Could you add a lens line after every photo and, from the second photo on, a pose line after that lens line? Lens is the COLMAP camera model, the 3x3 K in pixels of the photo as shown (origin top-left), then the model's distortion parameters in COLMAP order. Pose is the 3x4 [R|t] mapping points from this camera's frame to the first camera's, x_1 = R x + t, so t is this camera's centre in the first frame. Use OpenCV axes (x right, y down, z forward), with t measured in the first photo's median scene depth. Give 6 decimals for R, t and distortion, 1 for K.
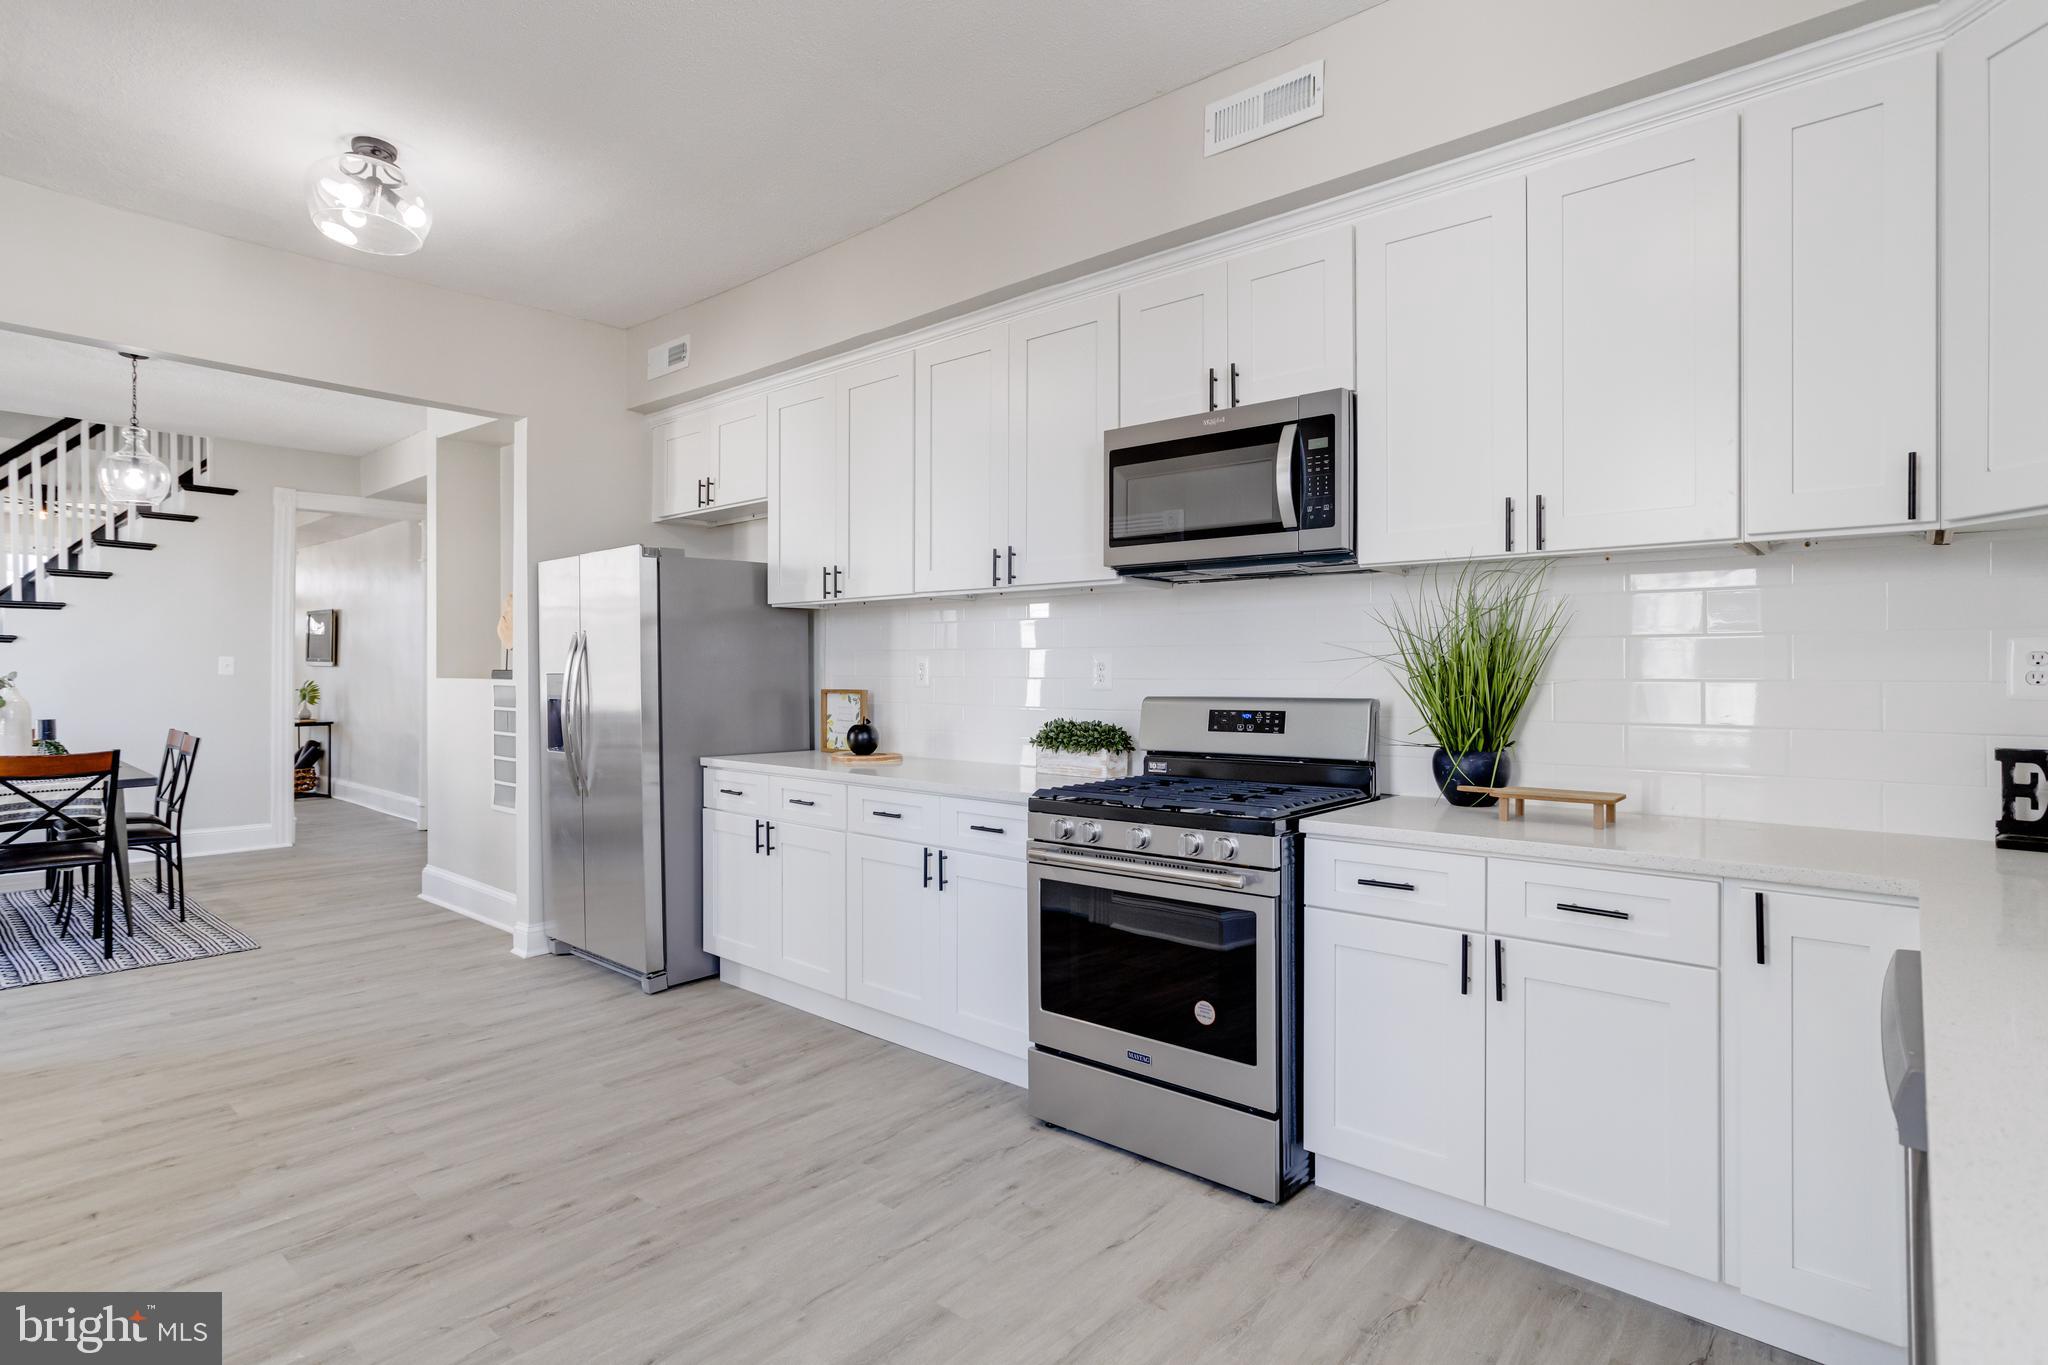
lens RADIAL K [[1026.5, 0, 1015.7], [0, 1026.5, 672.8], [0, 0, 1]] dist [-0.036451, 0.021154]
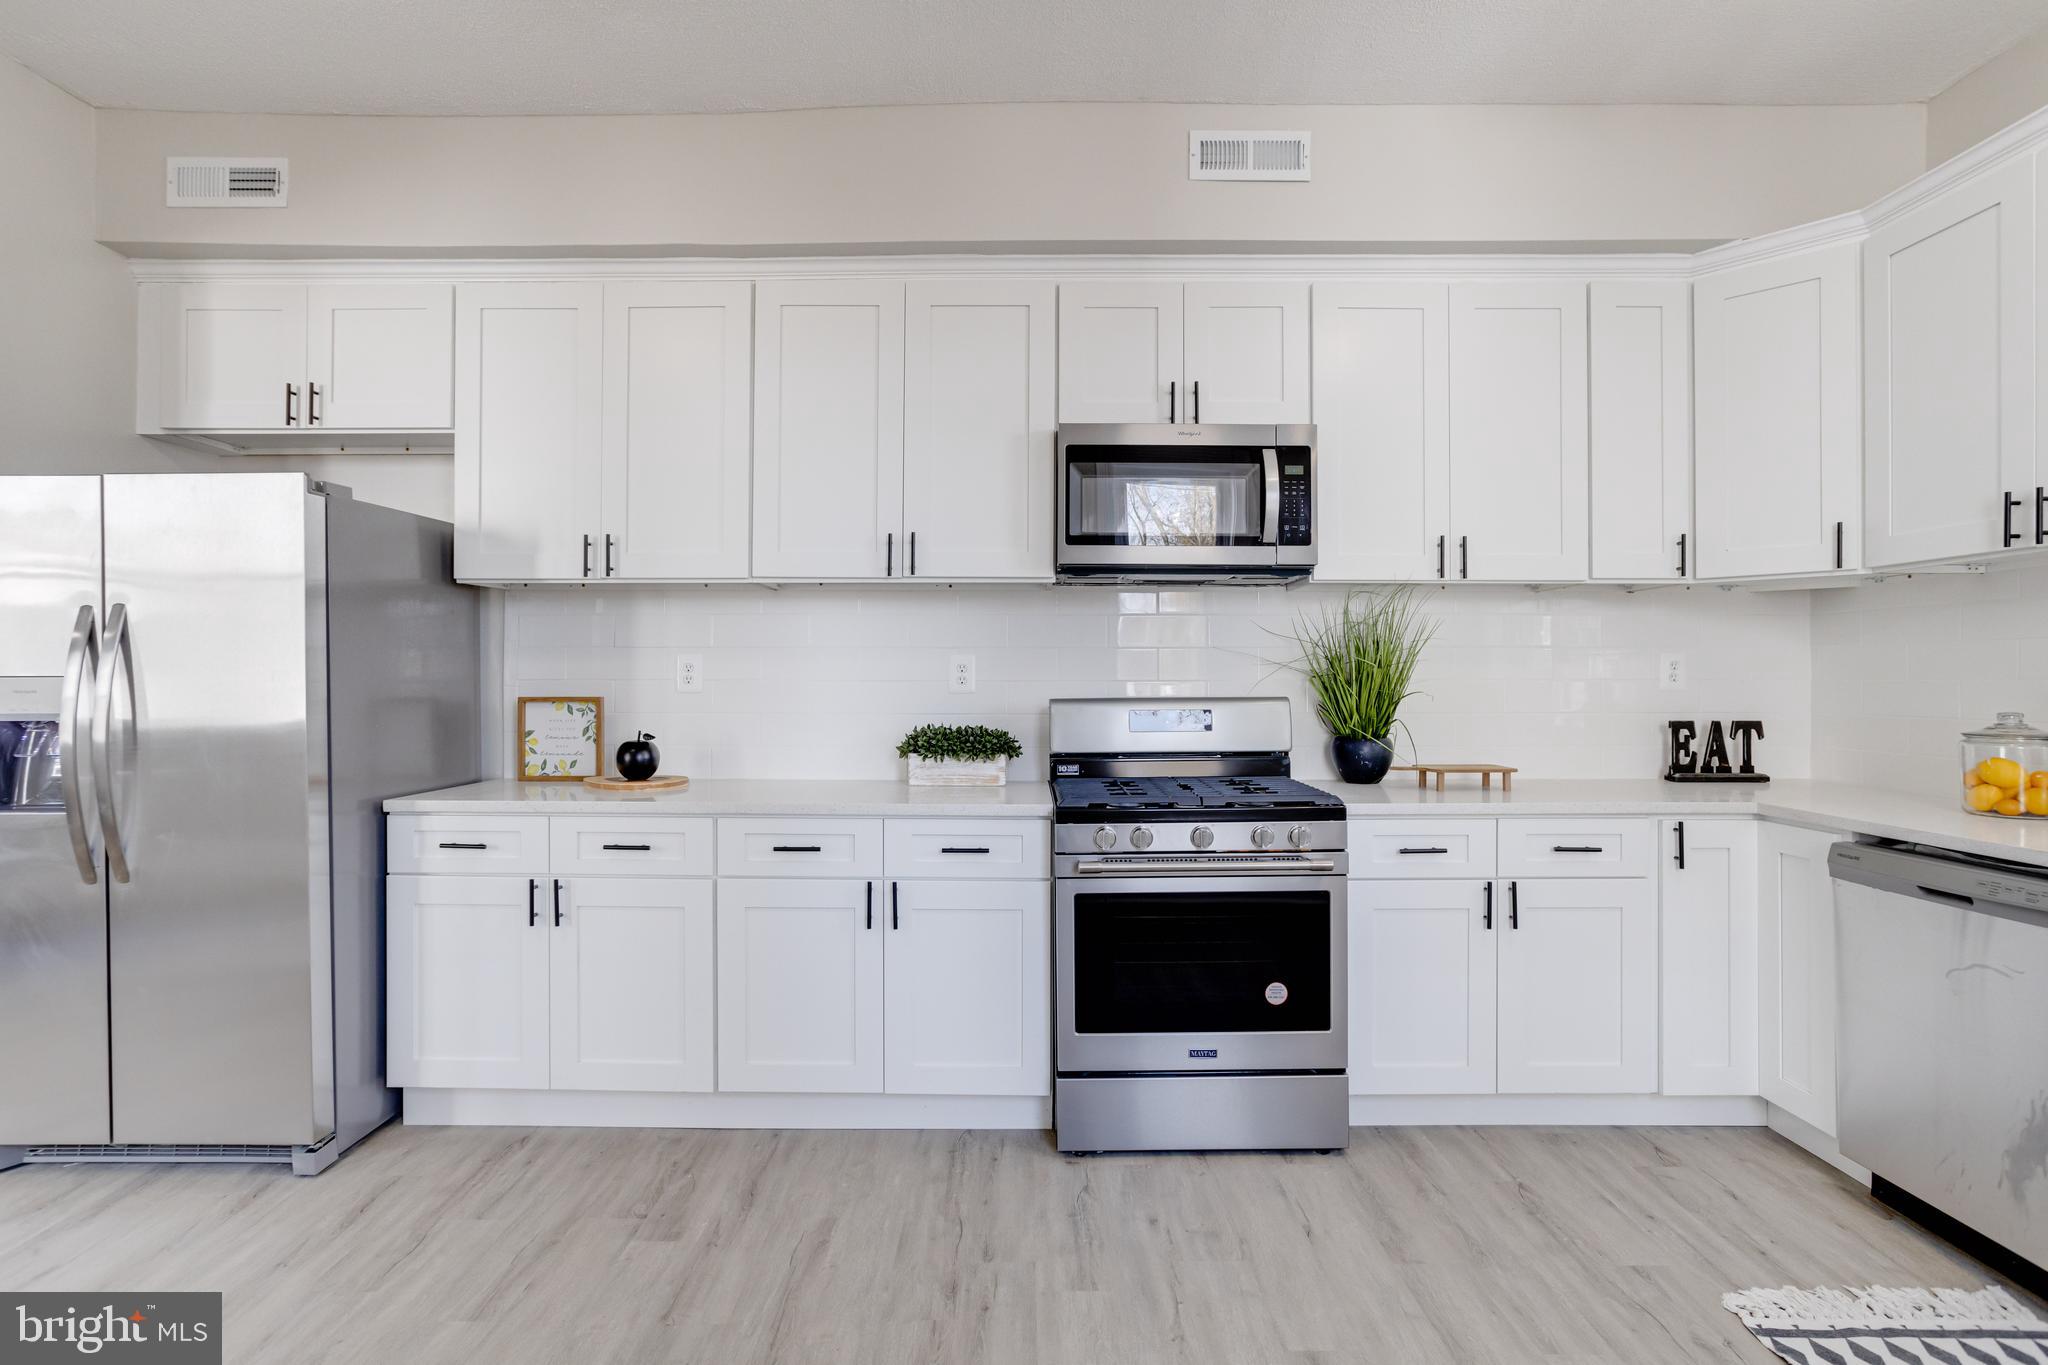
lens RADIAL K [[1009.7, 0, 1017.2], [0, 1009.7, 675.6], [0, 0, 1]] dist [-0.040366, 0.026579]
pose [[0.757697, 0.000482, 0.652607, -0.573488], [0.000628, 0.999999, -0.001467, 0.002818], [-0.652606, 0.001521, 0.757695, 0.314515]]
